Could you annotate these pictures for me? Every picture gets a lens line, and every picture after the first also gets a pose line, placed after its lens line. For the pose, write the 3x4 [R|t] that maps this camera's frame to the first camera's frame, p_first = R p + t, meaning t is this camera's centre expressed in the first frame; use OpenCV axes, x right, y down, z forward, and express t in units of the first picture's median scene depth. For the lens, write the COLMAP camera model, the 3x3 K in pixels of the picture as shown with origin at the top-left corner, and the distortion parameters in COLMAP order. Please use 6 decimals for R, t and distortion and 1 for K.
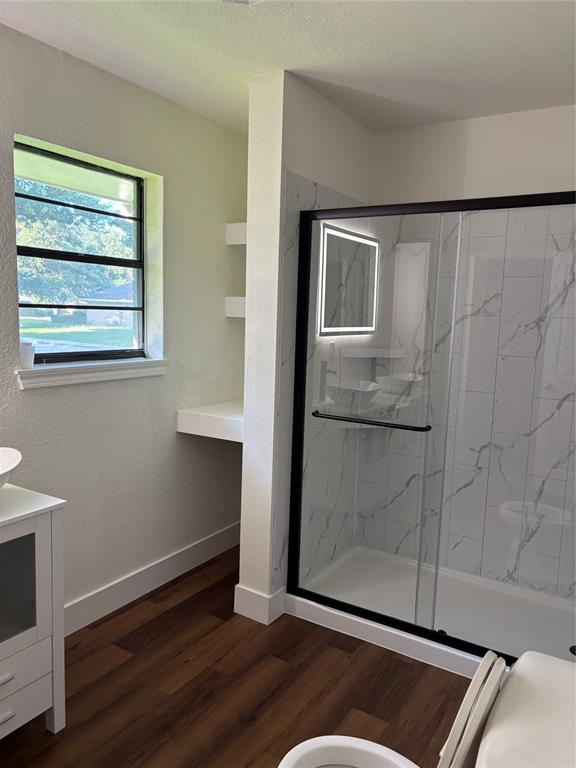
lens RADIAL K [[571.8, 0, 289.3], [0, 571.8, 389.3], [0, 0, 1]] dist [0.005661, 0.001011]
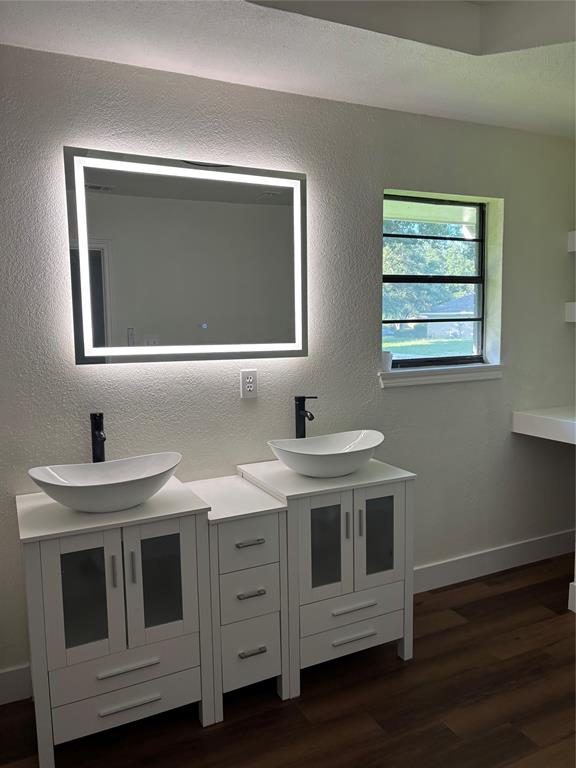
lens RADIAL K [[590.2, 0, 288.0], [0, 590.2, 384.0], [0, 0, 1]] dist [0.027880, -0.000593]
pose [[0.843772, 0.010264, -0.536604, 0.046091], [-0.028465, 0.999266, -0.025645, 0.026112], [0.535947, 0.036913, 0.843444, -0.175430]]
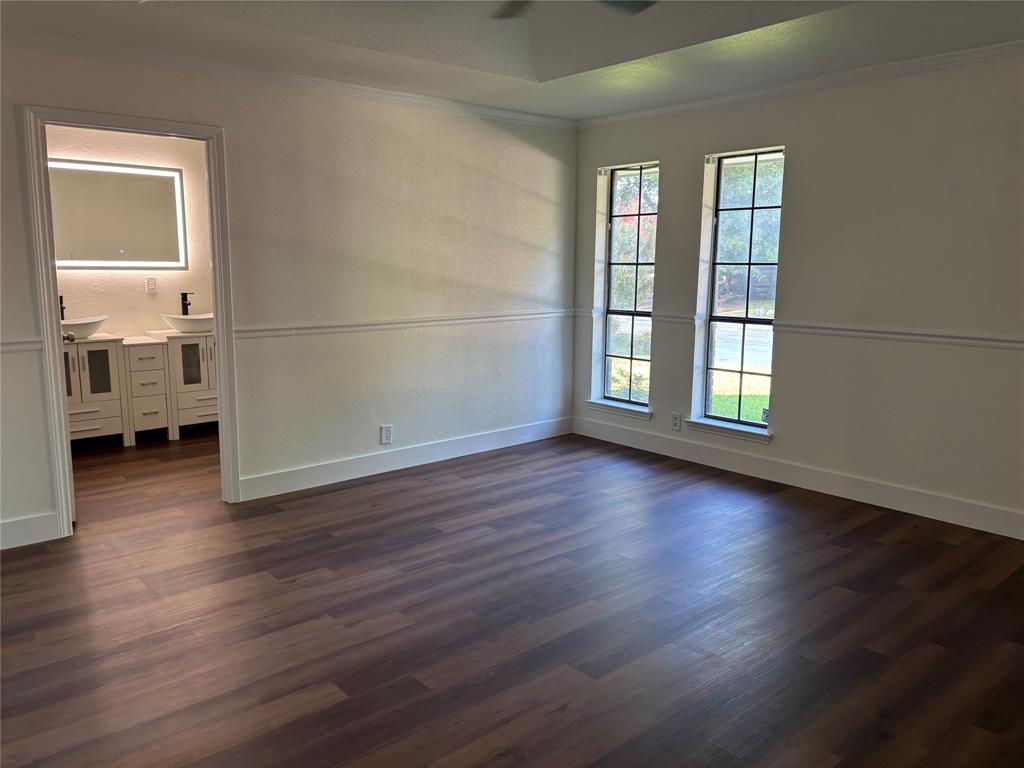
lens RADIAL K [[762.4, 0, 515.4], [0, 762.4, 381.4], [0, 0, 1]] dist [0.005661, 0.001011]
pose [[0.956105, 0.021979, -0.292199, 1.210143], [-0.017128, 0.999670, 0.019150, 0.235314], [0.292524, -0.013304, 0.956166, -1.282071]]
